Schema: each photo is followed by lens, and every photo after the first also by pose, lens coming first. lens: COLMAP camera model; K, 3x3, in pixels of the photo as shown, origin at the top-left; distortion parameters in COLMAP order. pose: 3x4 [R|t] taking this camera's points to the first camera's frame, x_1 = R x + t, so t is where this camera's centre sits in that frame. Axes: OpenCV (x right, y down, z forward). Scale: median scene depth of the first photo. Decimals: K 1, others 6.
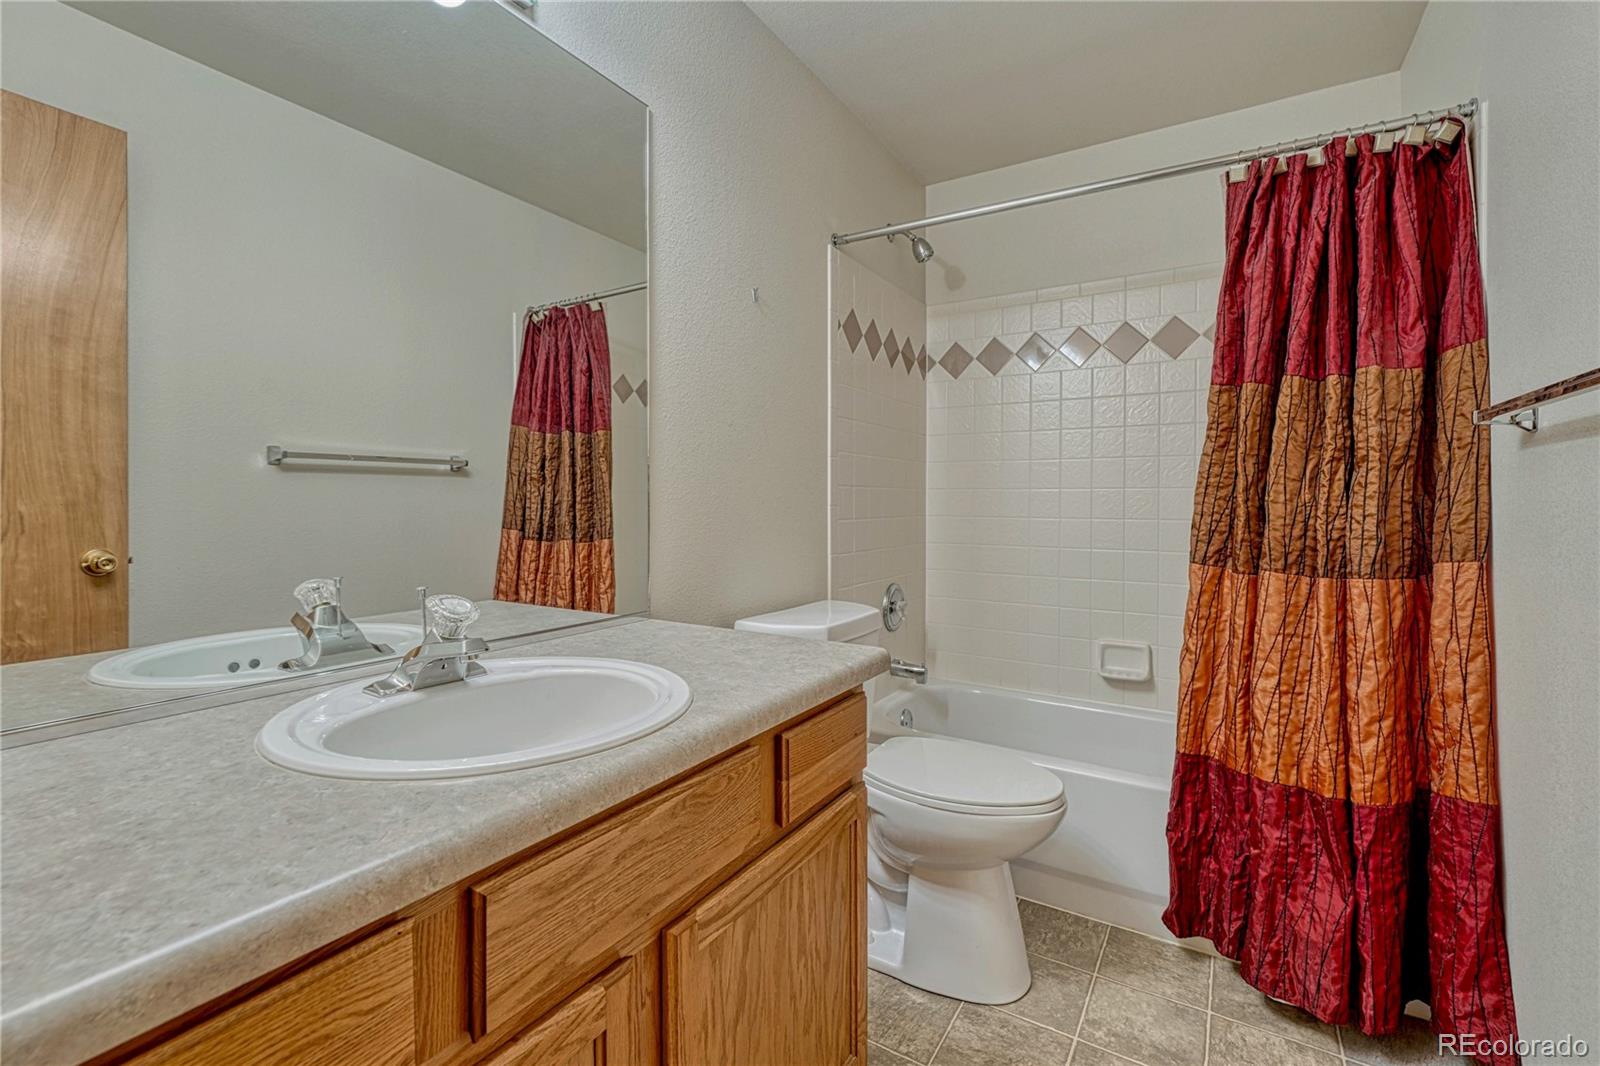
lens RADIAL K [[705.6, 0, 802.0], [0, 705.6, 500.4], [0, 0, 1]] dist [-0.000116, -0.000026]
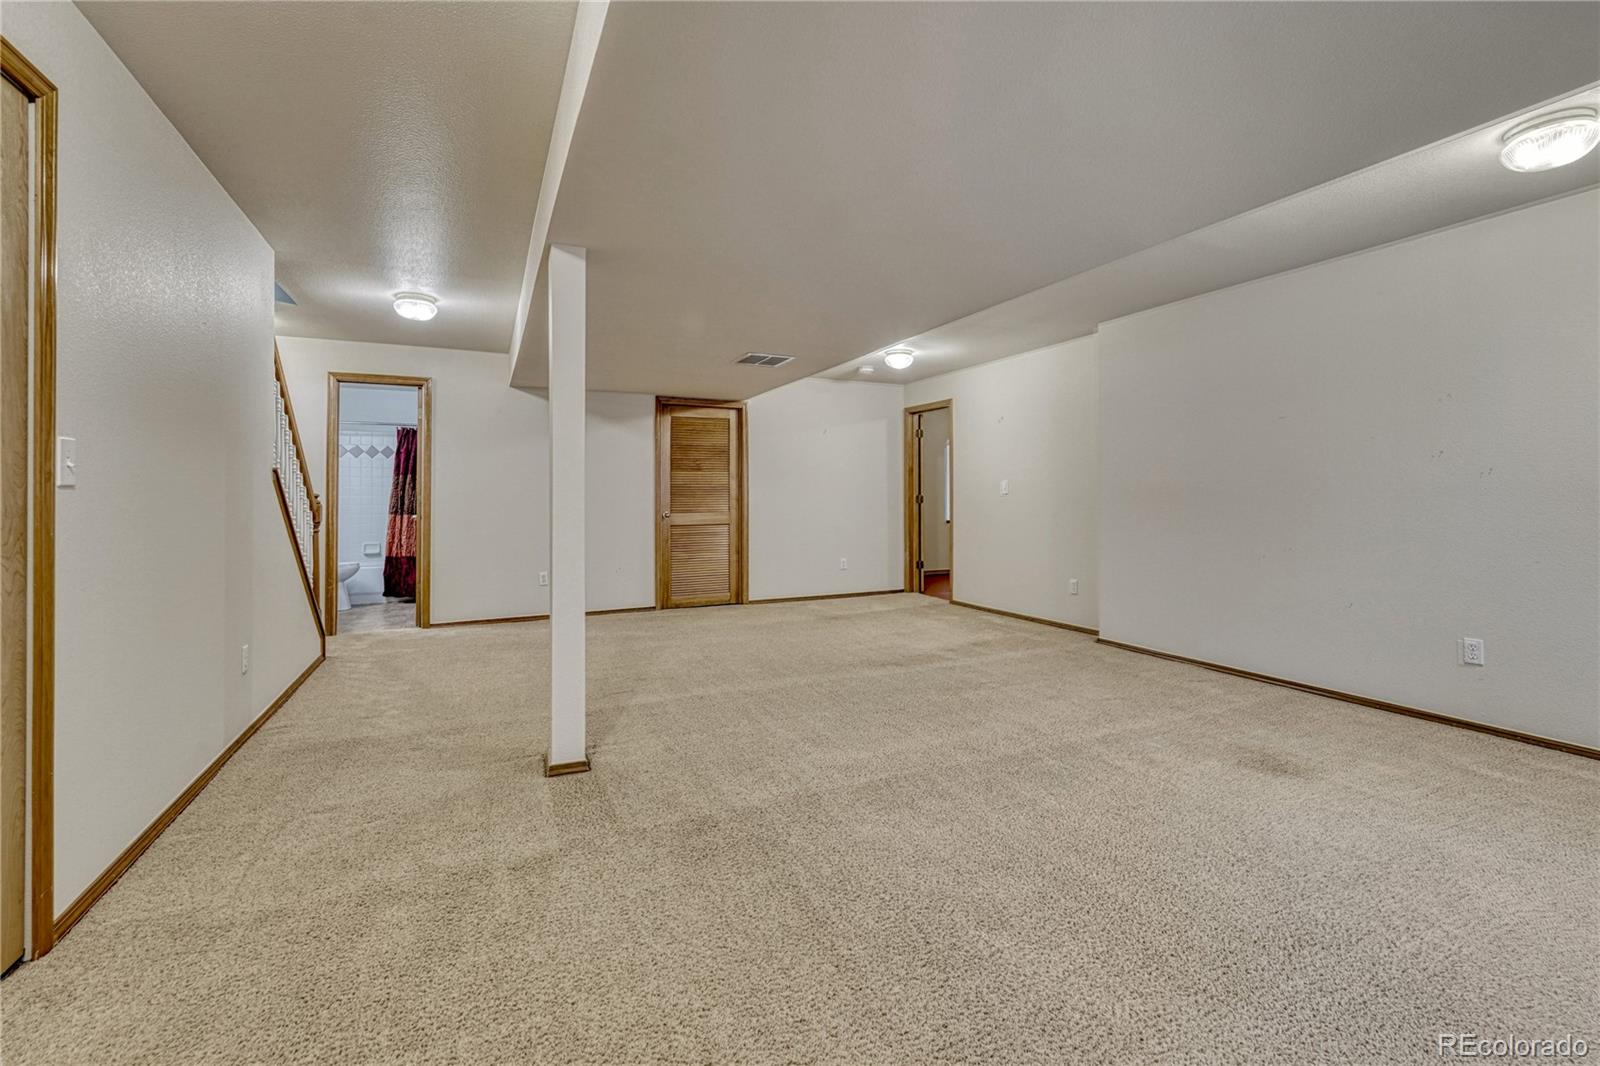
lens RADIAL K [[703.2, 0, 802.5], [0, 703.2, 494.5], [0, 0, 1]] dist [-0.001615, -0.000237]
pose [[0.543508, 0.003874, 0.839395, -1.743874], [-0.000164, 0.999990, -0.004509, -0.013862], [-0.839404, 0.002313, 0.543503, -3.579942]]
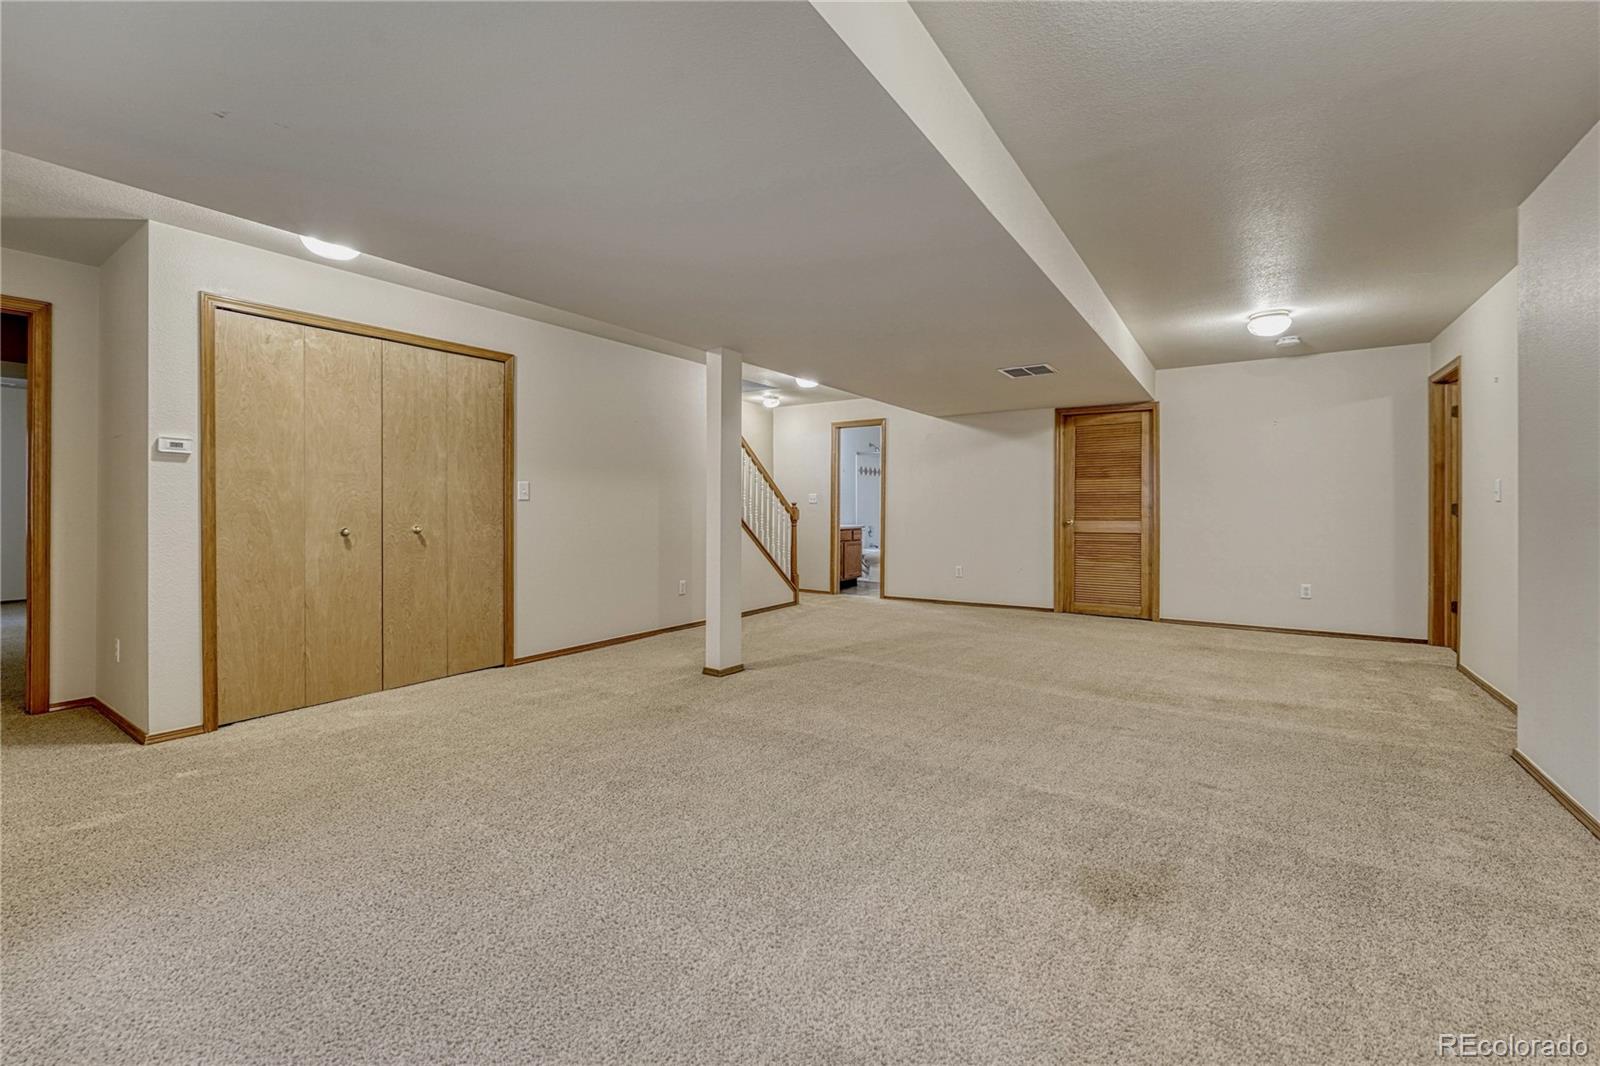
lens RADIAL K [[664.3, 0, 799.5], [0, 664.3, 506.0], [0, 0, 1]] dist [0.000191, 0.000018]
pose [[0.999307, 0.003094, -0.037098, -0.241369], [-0.002978, 0.999990, 0.003188, -0.017815], [0.037107, -0.003075, 0.999307, -4.717818]]
